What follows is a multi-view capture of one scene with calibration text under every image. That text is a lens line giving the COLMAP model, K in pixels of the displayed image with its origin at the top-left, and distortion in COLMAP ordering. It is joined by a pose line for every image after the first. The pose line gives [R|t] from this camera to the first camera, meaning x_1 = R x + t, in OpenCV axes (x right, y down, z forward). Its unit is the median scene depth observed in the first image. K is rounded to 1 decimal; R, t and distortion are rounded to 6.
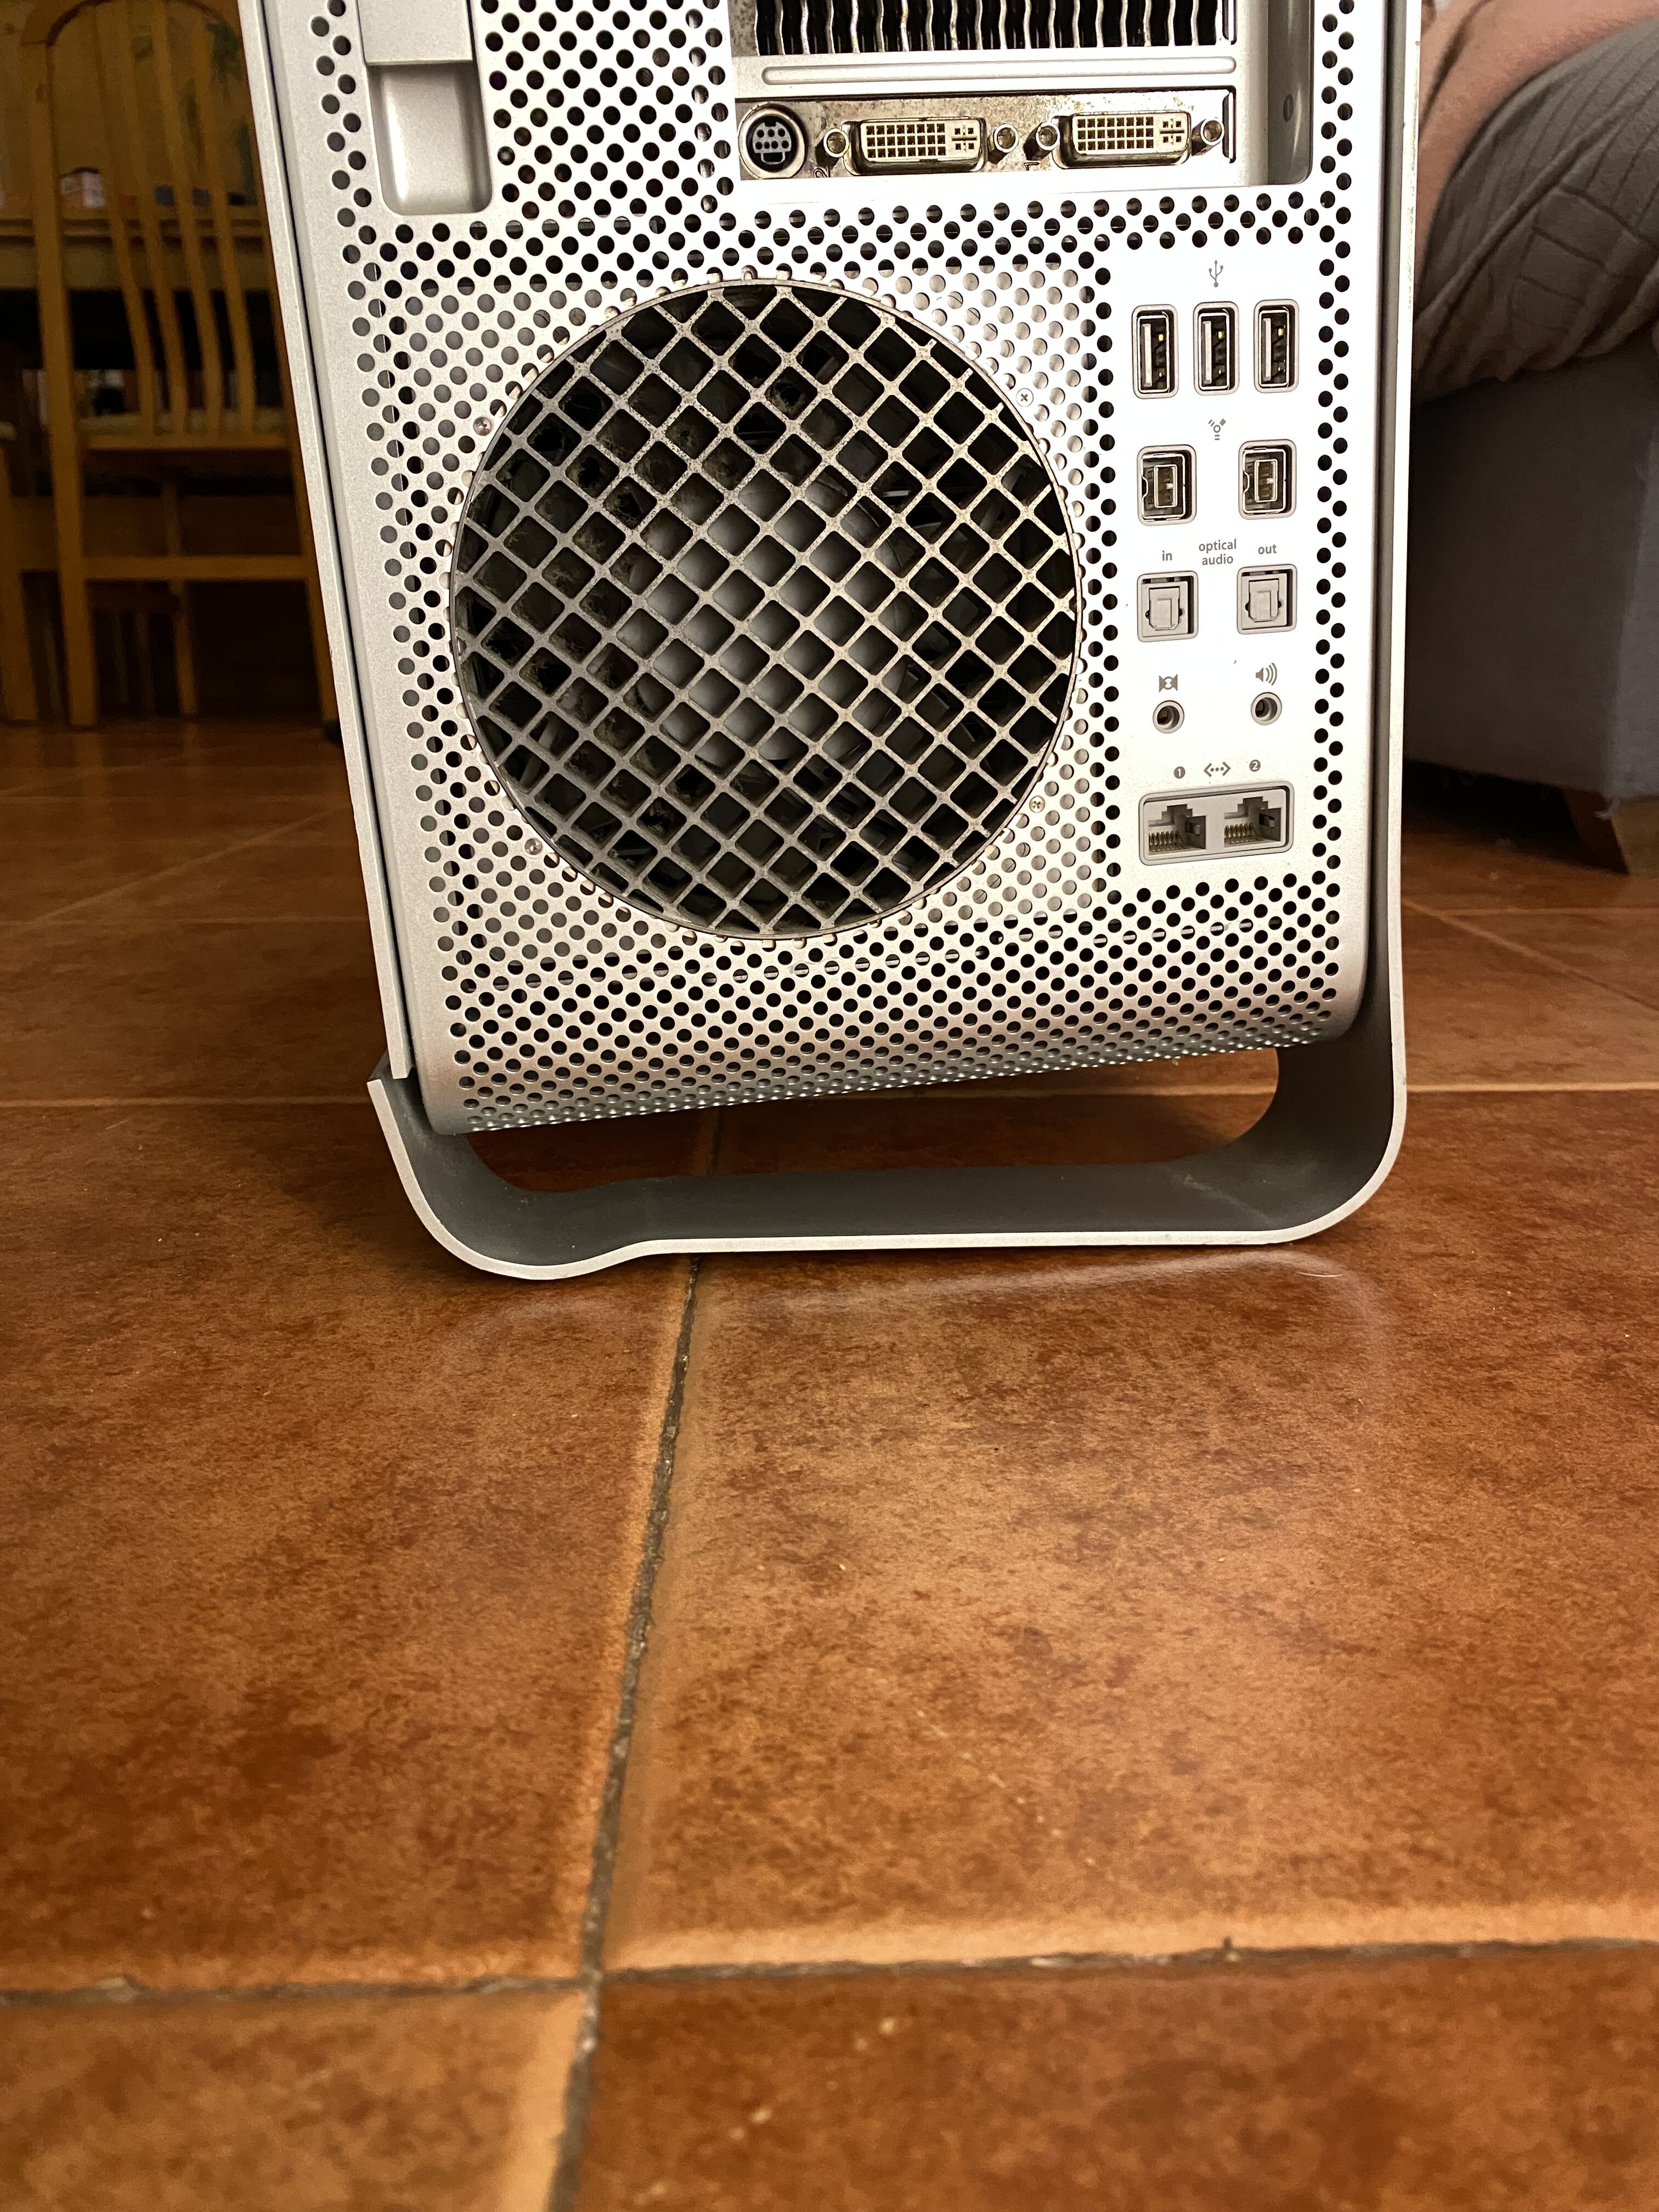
lens RADIAL K [[1716.2, 0, 828.7], [0, 1716.2, 1112.3], [0, 0, 1]] dist [-0.005163, 0.008546]
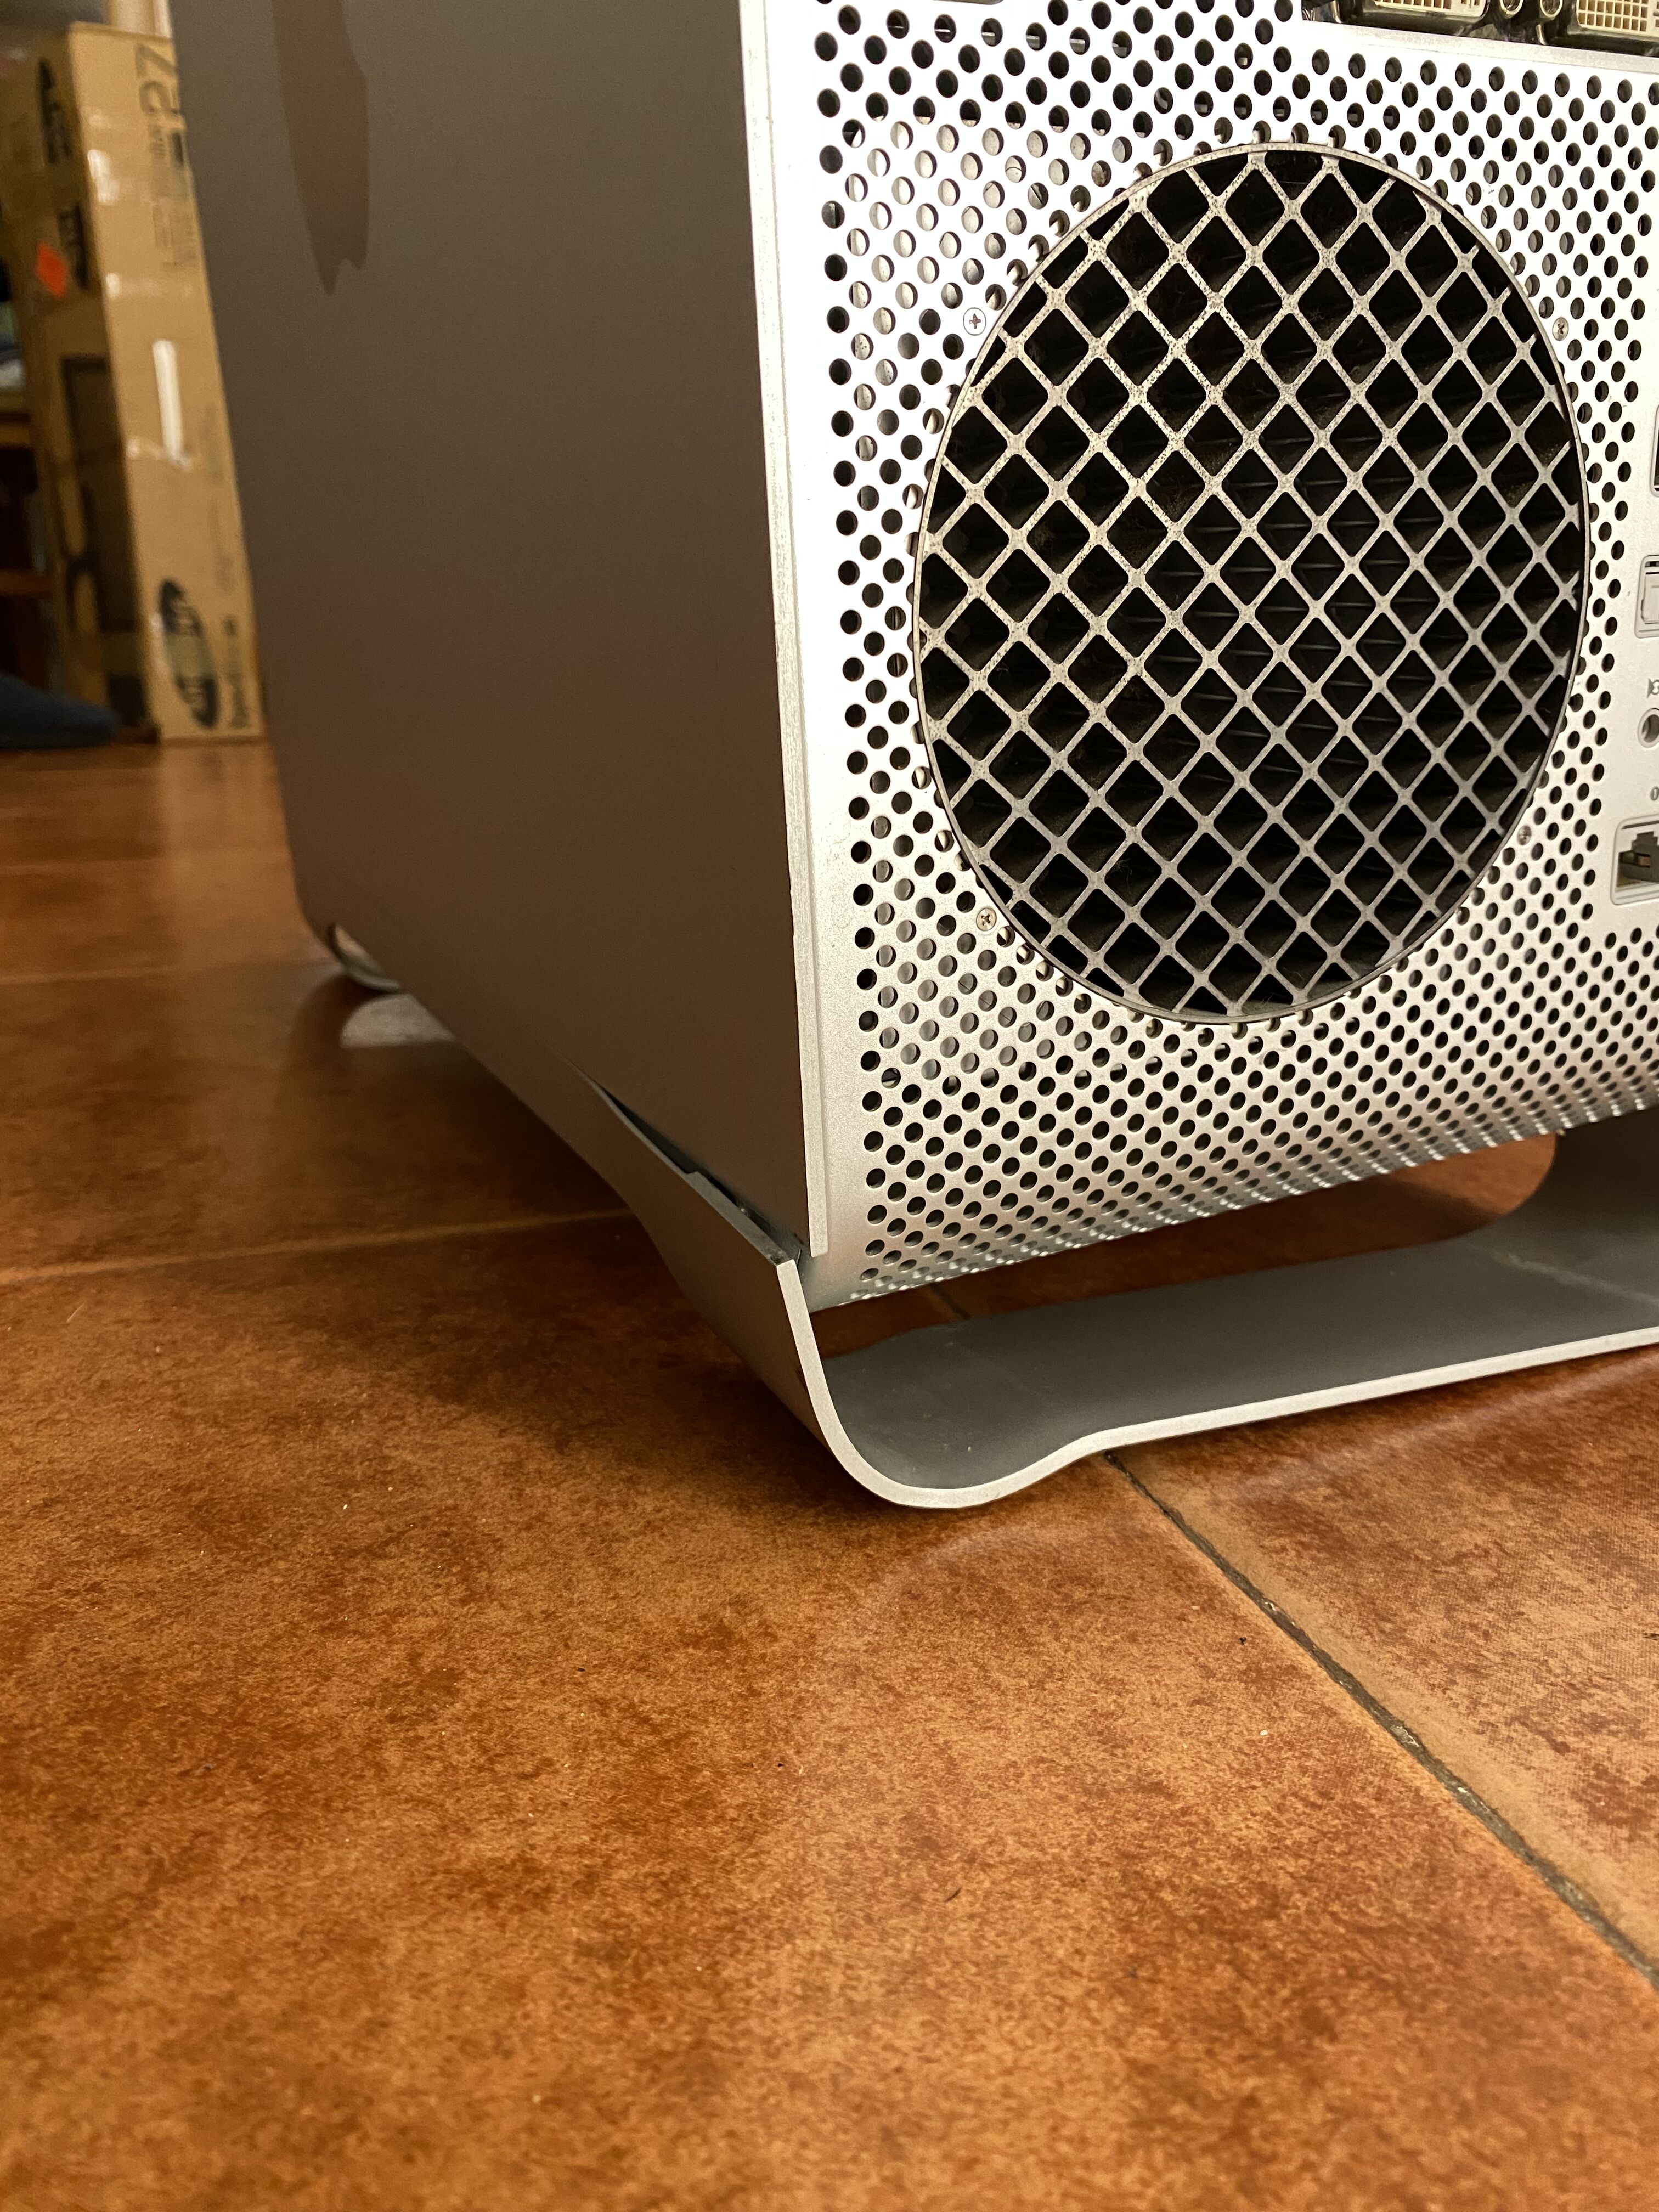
lens RADIAL K [[1716.2, 0, 814.7], [0, 1716.2, 1094.1], [0, 0, 1]] dist [-0.005163, 0.008546]
pose [[0.943425, -0.081568, 0.321396, -0.479520], [0.077891, 0.996666, 0.024307, -0.105839], [-0.322307, 0.002102, 0.946633, 0.347116]]
